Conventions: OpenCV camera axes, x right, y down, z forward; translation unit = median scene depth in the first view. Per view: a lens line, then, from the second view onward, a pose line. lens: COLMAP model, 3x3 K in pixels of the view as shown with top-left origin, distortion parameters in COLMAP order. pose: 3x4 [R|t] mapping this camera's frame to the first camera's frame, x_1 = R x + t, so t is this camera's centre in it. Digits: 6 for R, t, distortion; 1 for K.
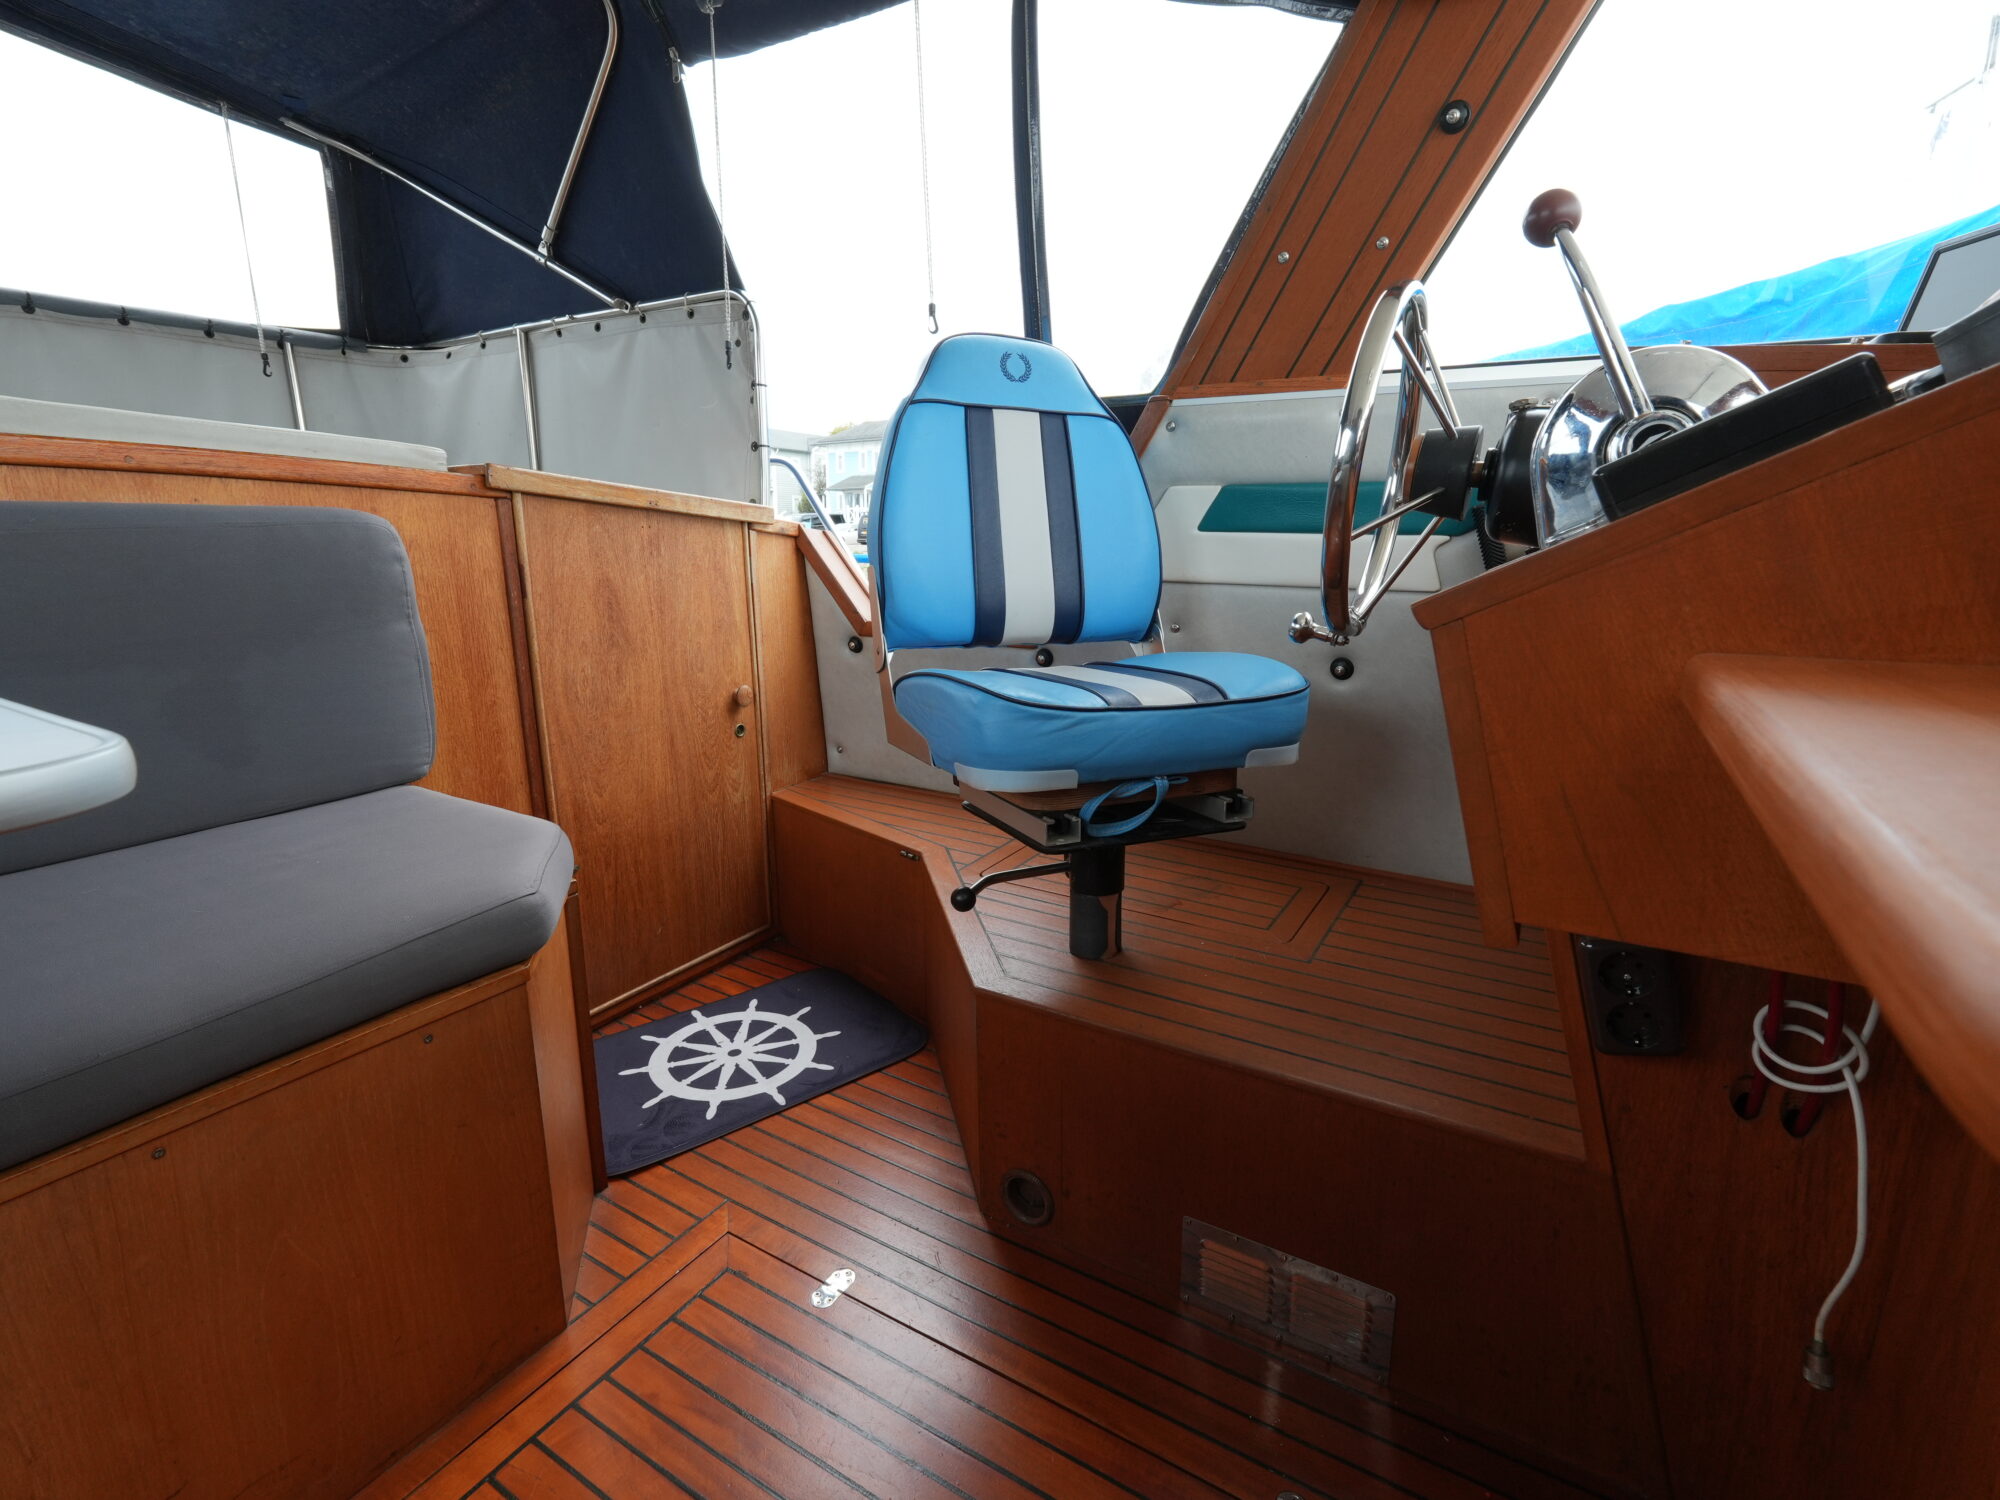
lens RADIAL K [[963.9, 0, 1000.0], [0, 963.9, 750.0], [0, 0, 1]] dist [-0.000347, 0.000677]
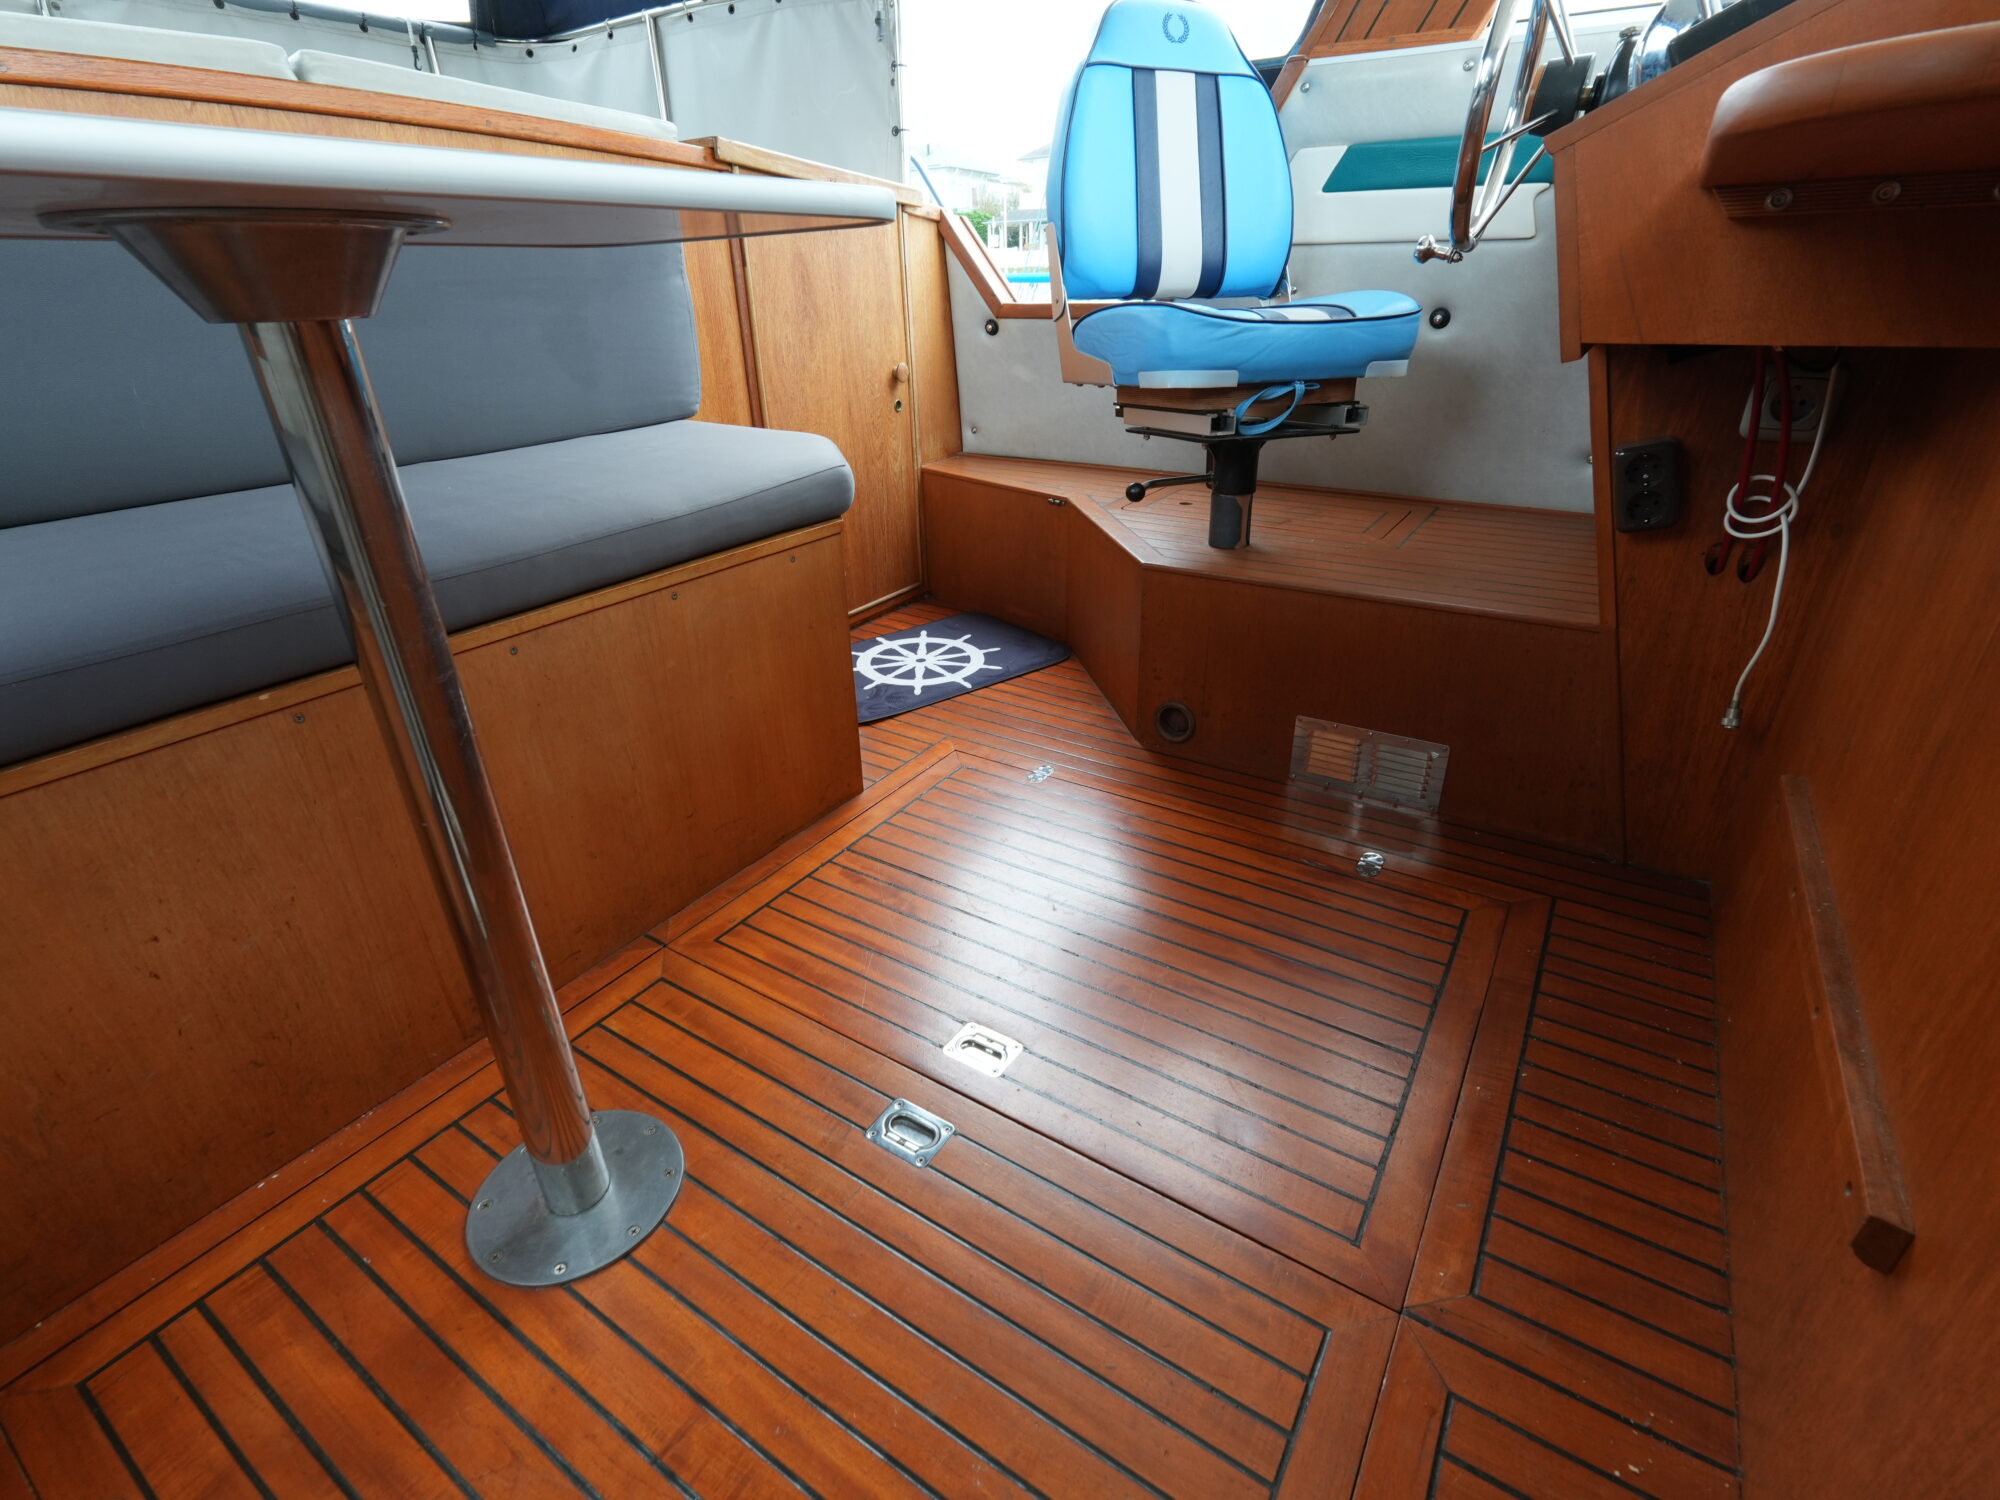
lens RADIAL K [[954.2, 0, 1000.0], [0, 954.2, 750.0], [0, 0, 1]] dist [-0.000368, 0.000461]
pose [[0.999344, -0.001981, -0.036150, -0.135418], [0.010514, 0.971347, 0.237433, 0.141158], [0.034644, -0.237657, 0.970731, -0.263434]]
